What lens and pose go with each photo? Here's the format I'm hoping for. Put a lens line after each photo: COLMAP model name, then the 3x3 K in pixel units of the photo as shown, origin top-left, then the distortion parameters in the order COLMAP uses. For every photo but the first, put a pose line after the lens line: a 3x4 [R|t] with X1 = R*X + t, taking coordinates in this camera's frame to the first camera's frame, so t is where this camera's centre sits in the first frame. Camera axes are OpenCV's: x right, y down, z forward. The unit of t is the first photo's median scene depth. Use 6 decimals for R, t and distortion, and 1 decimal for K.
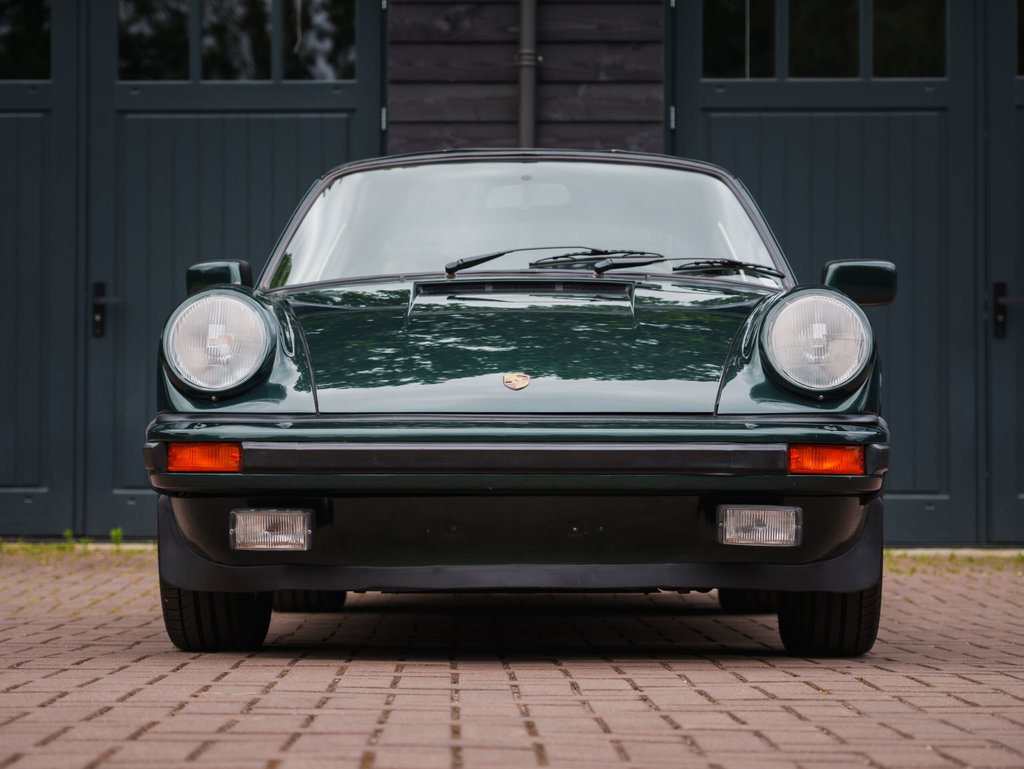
lens RADIAL K [[2542.7, 0, 512.6], [0, 2542.7, 383.7], [0, 0, 1]] dist [0.005299, 0.000000]
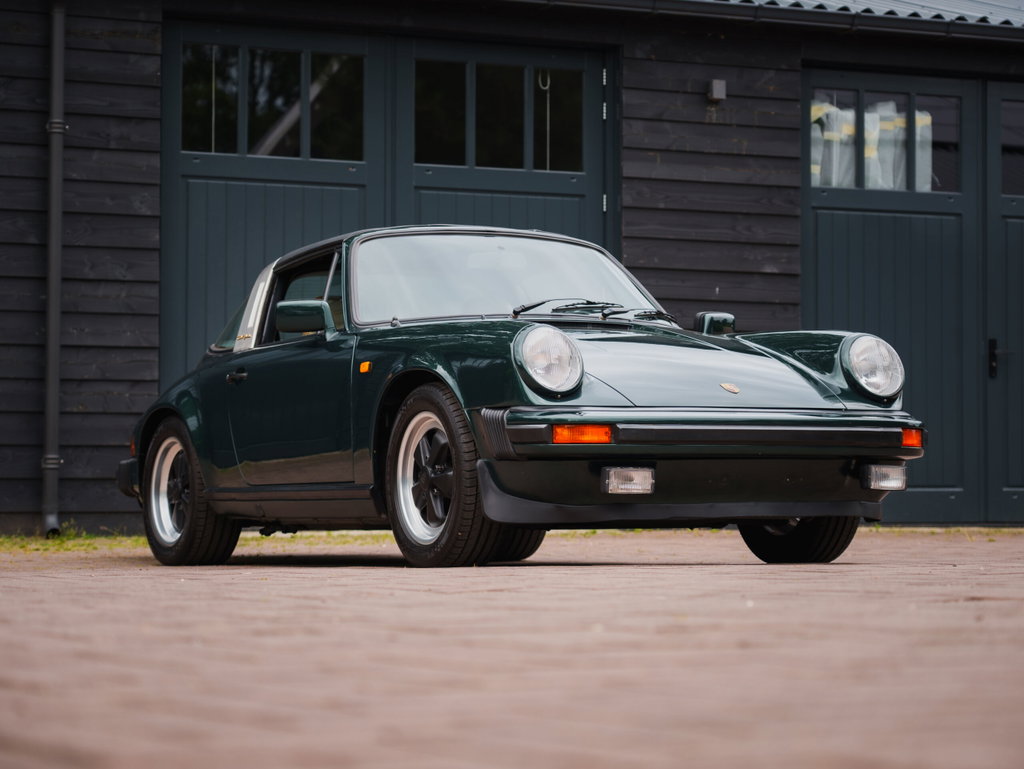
lens RADIAL K [[2345.9, 0, 512.0], [0, 2345.9, 385.7], [0, 0, 1]] dist [0.039500, 0.000000]
pose [[0.896862, 0.014900, 0.442059, -0.609021], [-0.010602, 0.999869, -0.012191, 0.013416], [-0.442183, 0.006247, 0.896903, -0.199757]]
